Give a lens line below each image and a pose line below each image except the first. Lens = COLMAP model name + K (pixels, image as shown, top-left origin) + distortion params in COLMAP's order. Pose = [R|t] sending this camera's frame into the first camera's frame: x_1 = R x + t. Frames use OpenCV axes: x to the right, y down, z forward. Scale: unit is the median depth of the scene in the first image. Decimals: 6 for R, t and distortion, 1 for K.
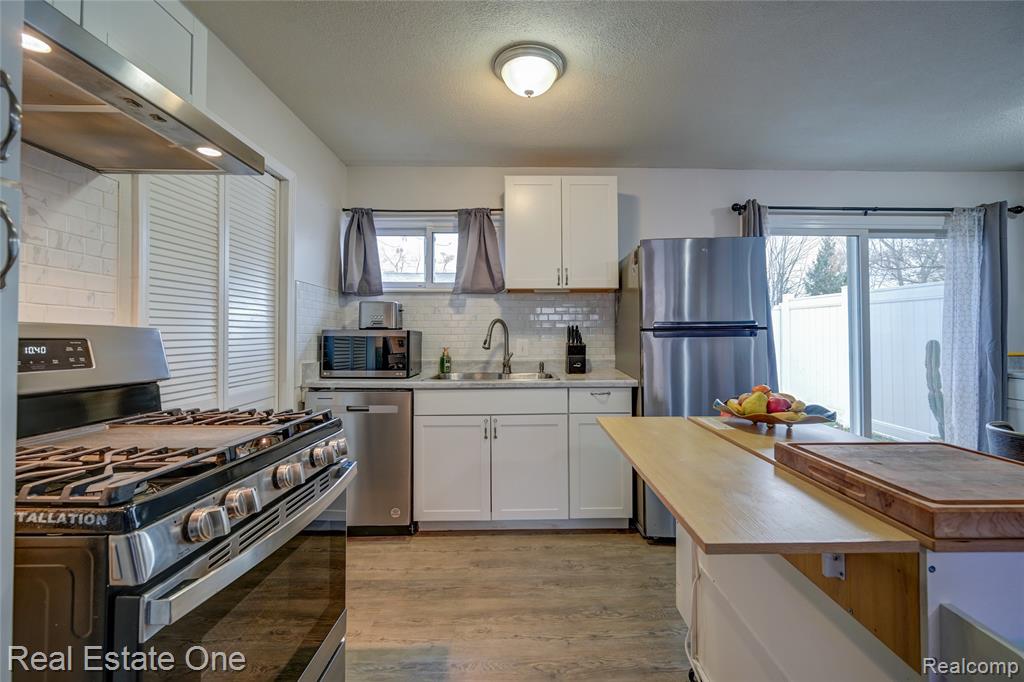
lens RADIAL K [[425.6, 0, 515.2], [0, 425.6, 327.6], [0, 0, 1]] dist [-0.000196, -0.000133]
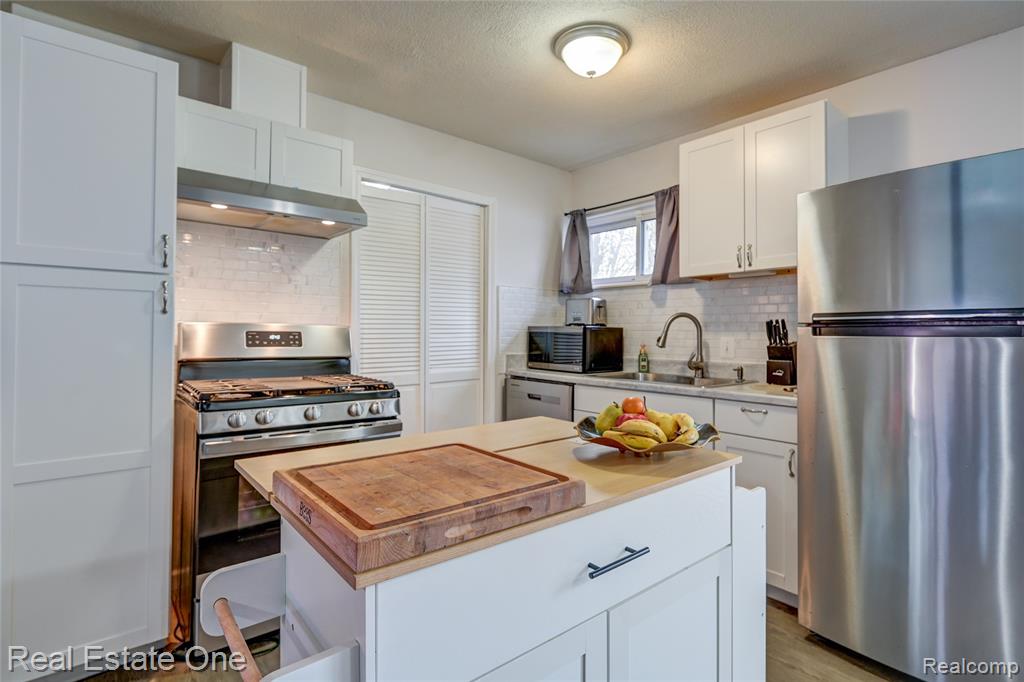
lens RADIAL K [[492.0, 0, 531.0], [0, 492.0, 323.1], [0, 0, 1]] dist [0.000648, -0.000007]
pose [[0.660024, -0.007571, -0.751206, 0.490042], [0.008143, 0.999963, -0.002924, 0.000738], [0.751200, -0.004188, 0.660061, 0.115962]]
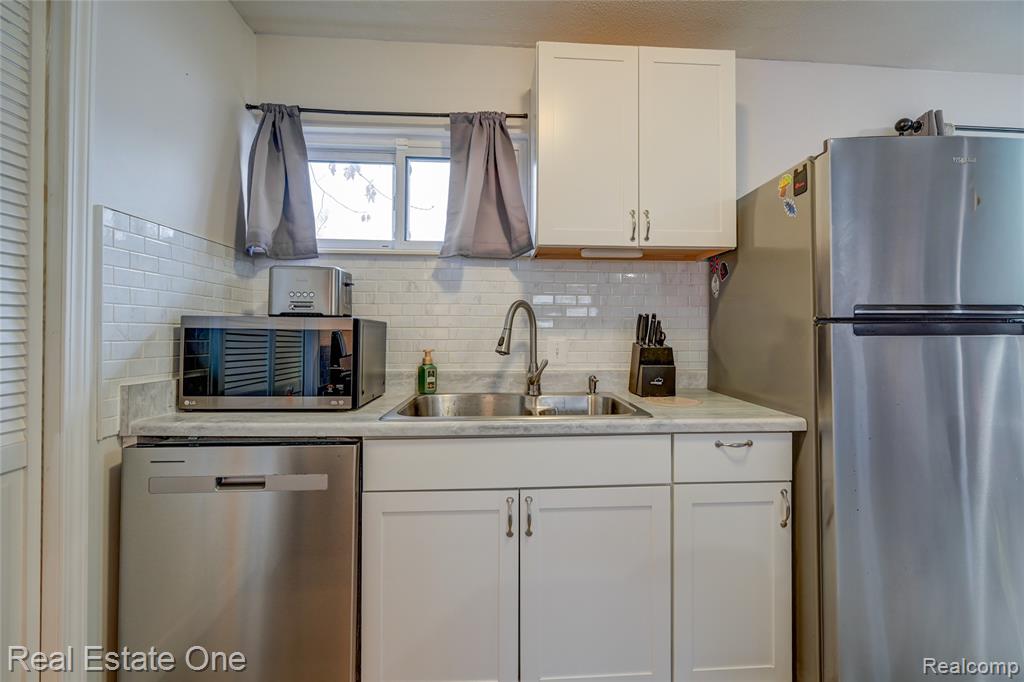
lens RADIAL K [[430.5, 0, 522.6], [0, 430.5, 327.3], [0, 0, 1]] dist [-0.000400, 0.000031]
pose [[0.998115, 0.007723, 0.060883, -0.071685], [-0.008314, 0.999921, 0.009466, 0.009482], [-0.060805, -0.009954, 0.998100, 0.414660]]
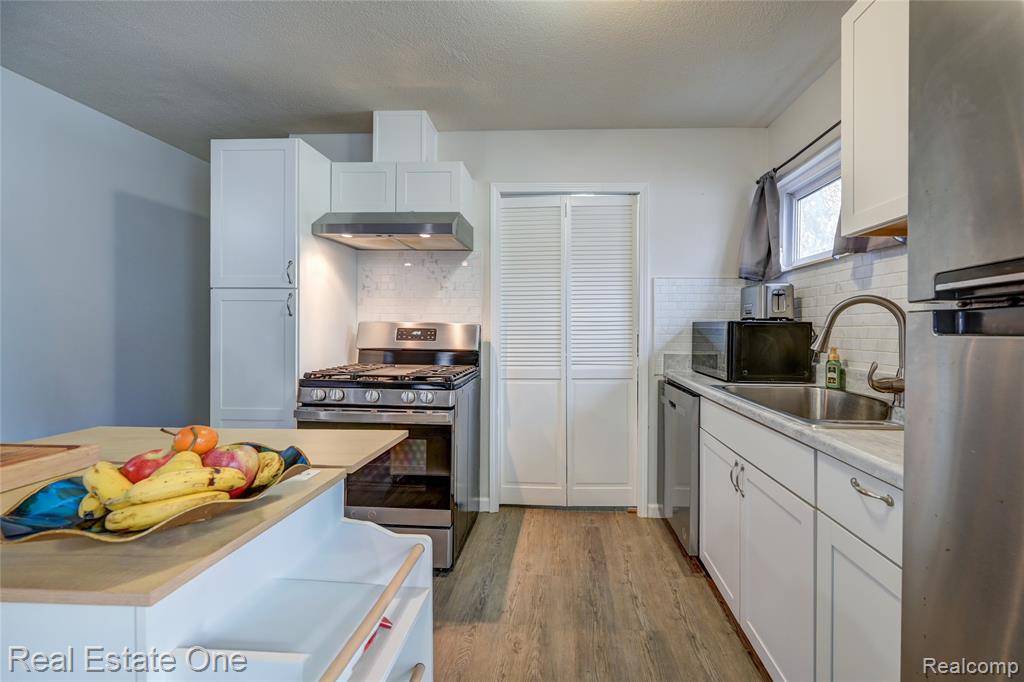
lens RADIAL K [[408.7, 0, 551.4], [0, 408.7, 328.6], [0, 0, 1]] dist [0.000517, 0.000105]
pose [[-0.023526, 0.001913, -0.999721, 0.452728], [0.016991, 0.999854, 0.001514, 0.011925], [0.999579, -0.016950, -0.023555, 0.618464]]
